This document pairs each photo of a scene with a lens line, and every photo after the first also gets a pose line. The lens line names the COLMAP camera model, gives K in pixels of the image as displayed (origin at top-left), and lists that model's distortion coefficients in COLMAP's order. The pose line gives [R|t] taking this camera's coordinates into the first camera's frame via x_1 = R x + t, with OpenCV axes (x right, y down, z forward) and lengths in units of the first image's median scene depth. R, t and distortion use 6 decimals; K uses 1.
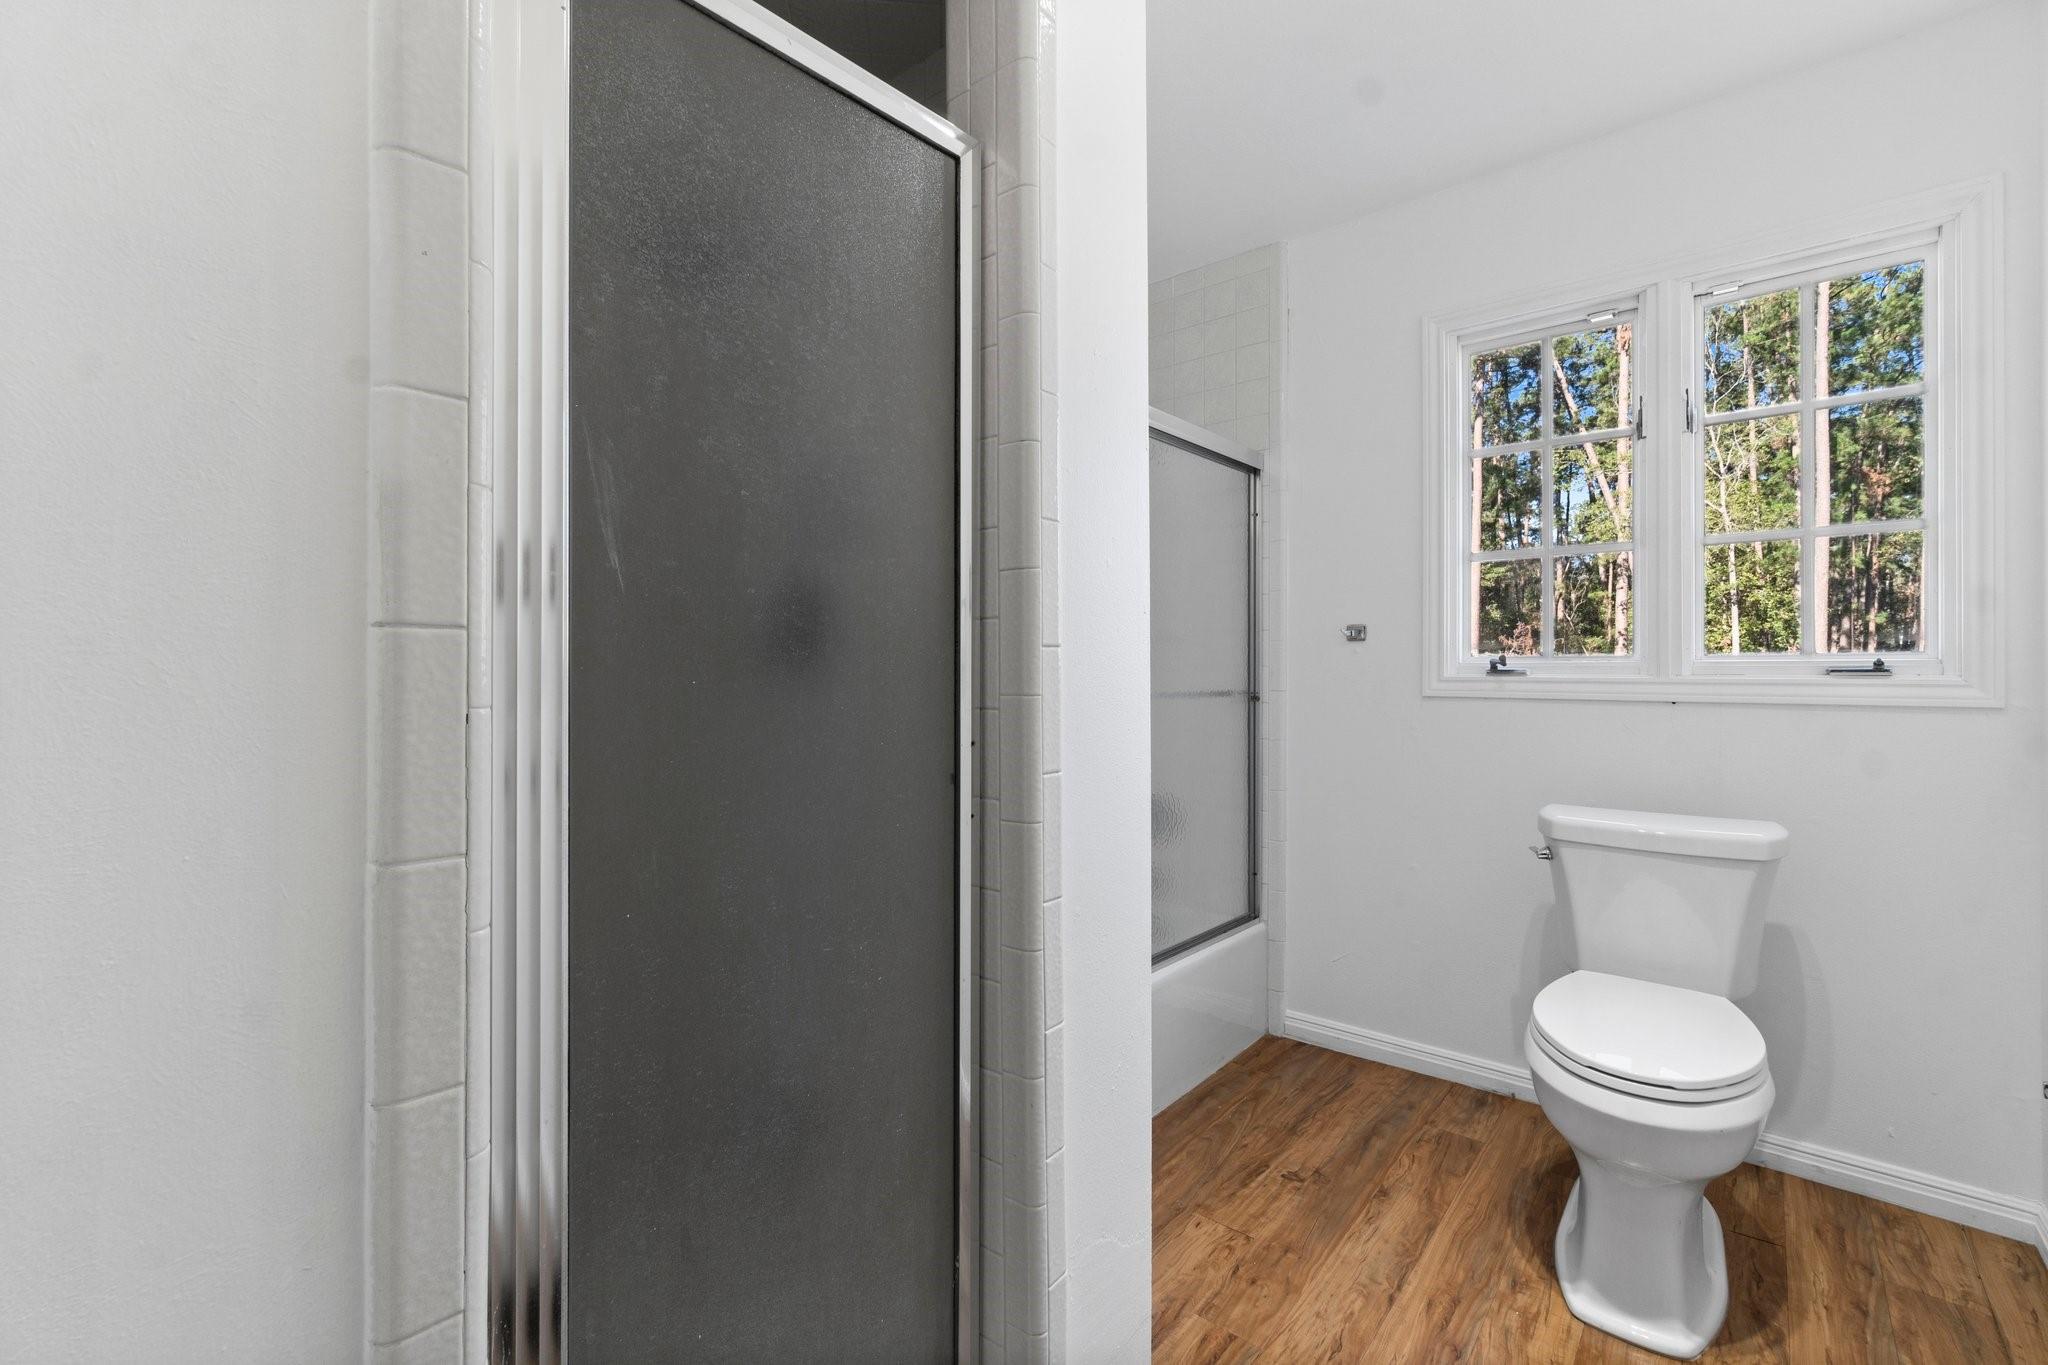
lens RADIAL K [[885.8, 0, 1016.5], [0, 885.8, 677.1], [0, 0, 1]] dist [-0.003118, 0.001122]
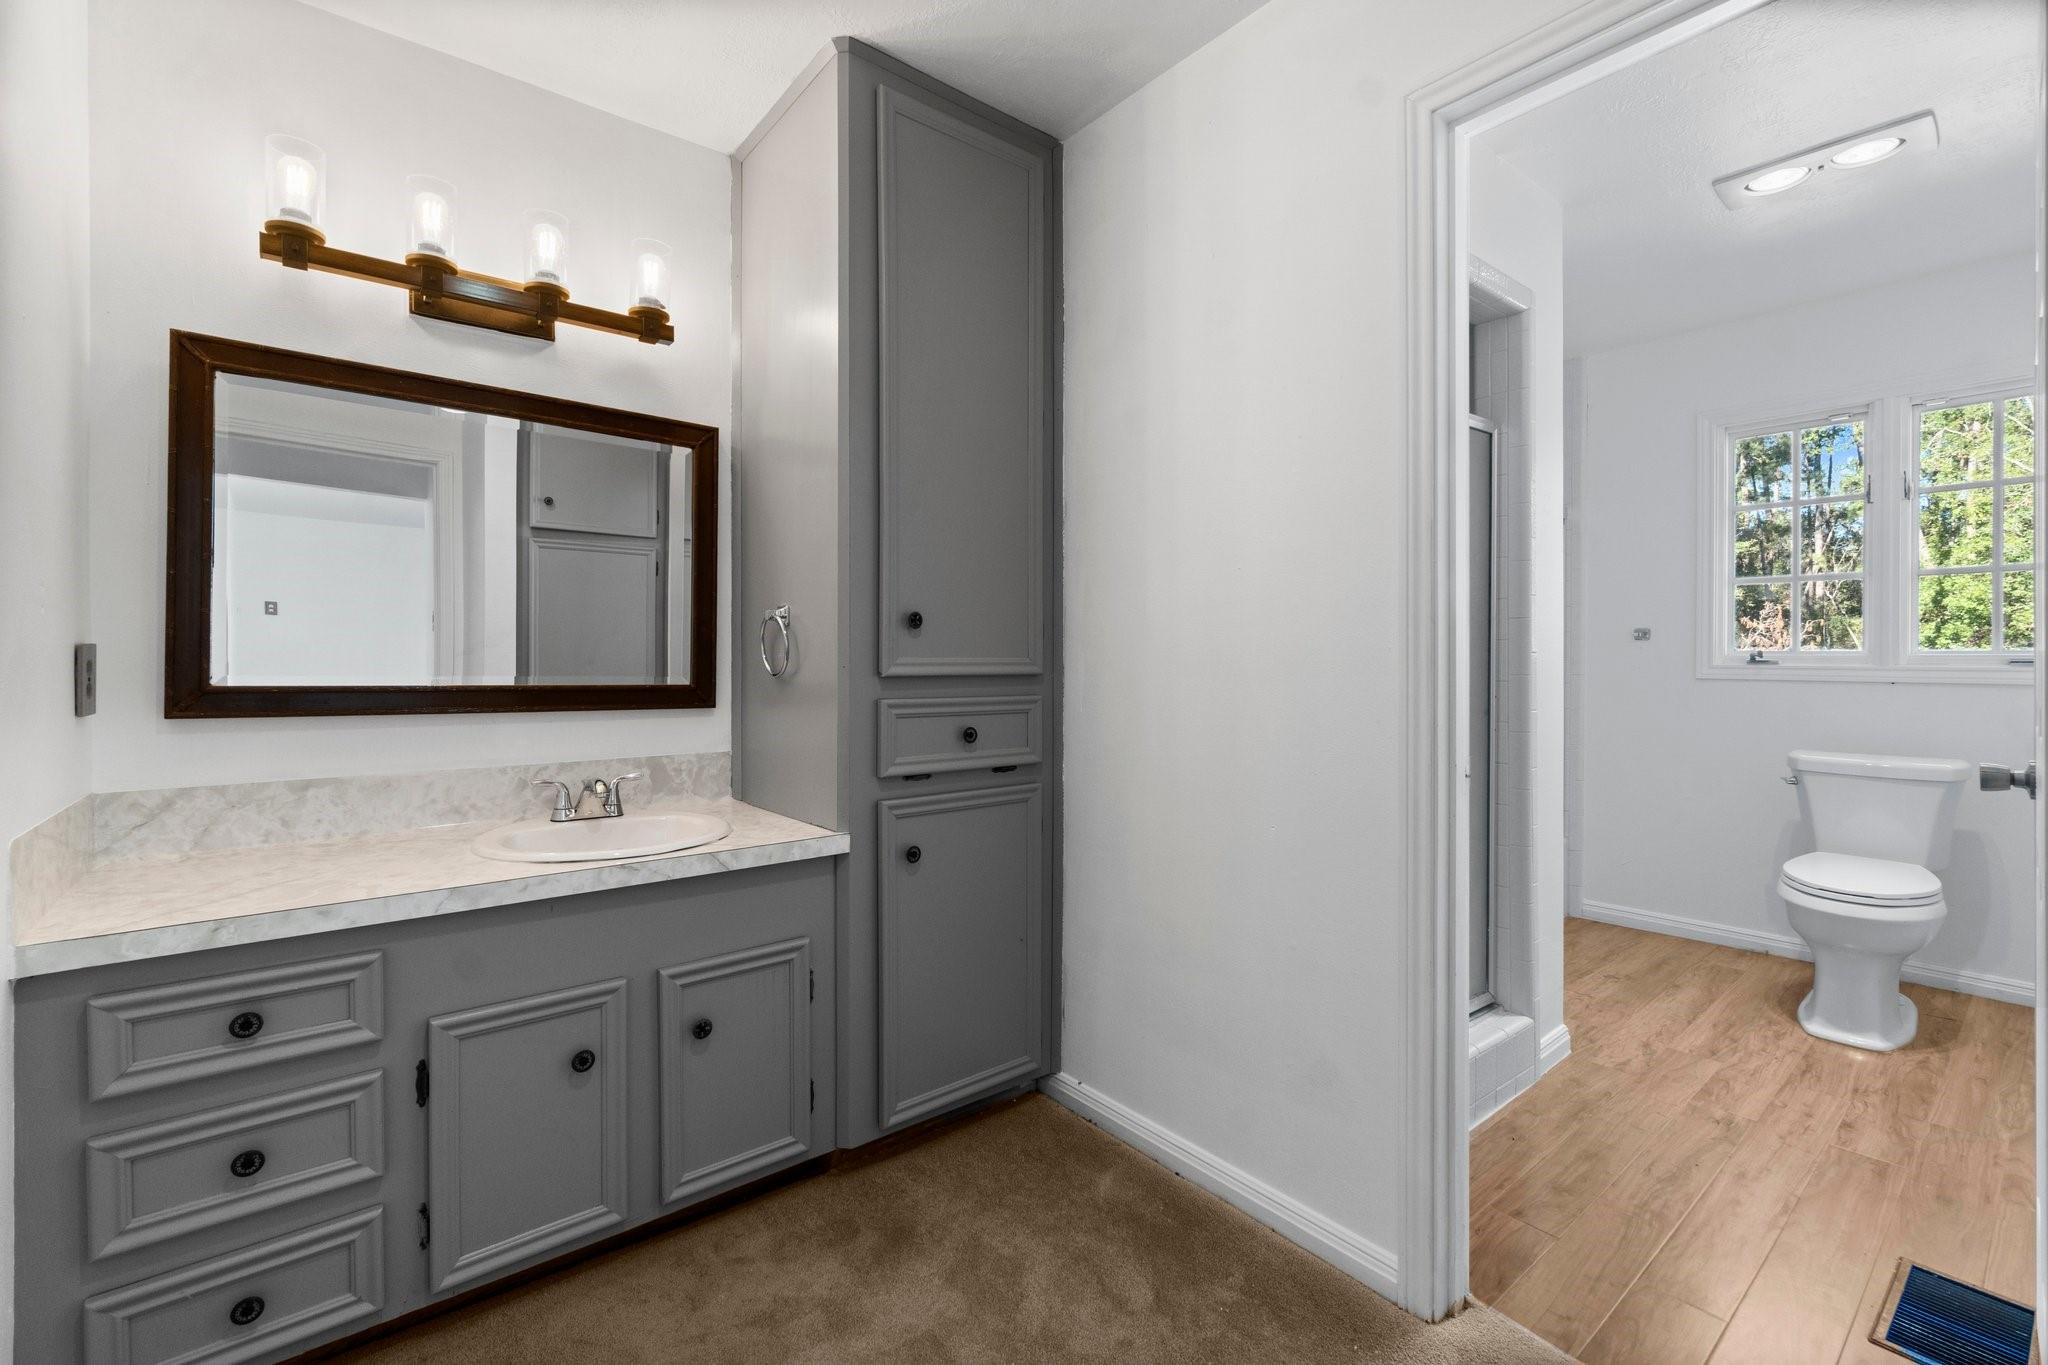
lens RADIAL K [[885.8, 0, 1011.8], [0, 885.8, 668.4], [0, 0, 1]] dist [-0.003118, 0.001122]
pose [[0.982148, 0.001431, -0.188106, -0.450105], [-0.000082, 0.999974, 0.007178, -0.006416], [0.188111, -0.007034, 0.982123, -0.769114]]
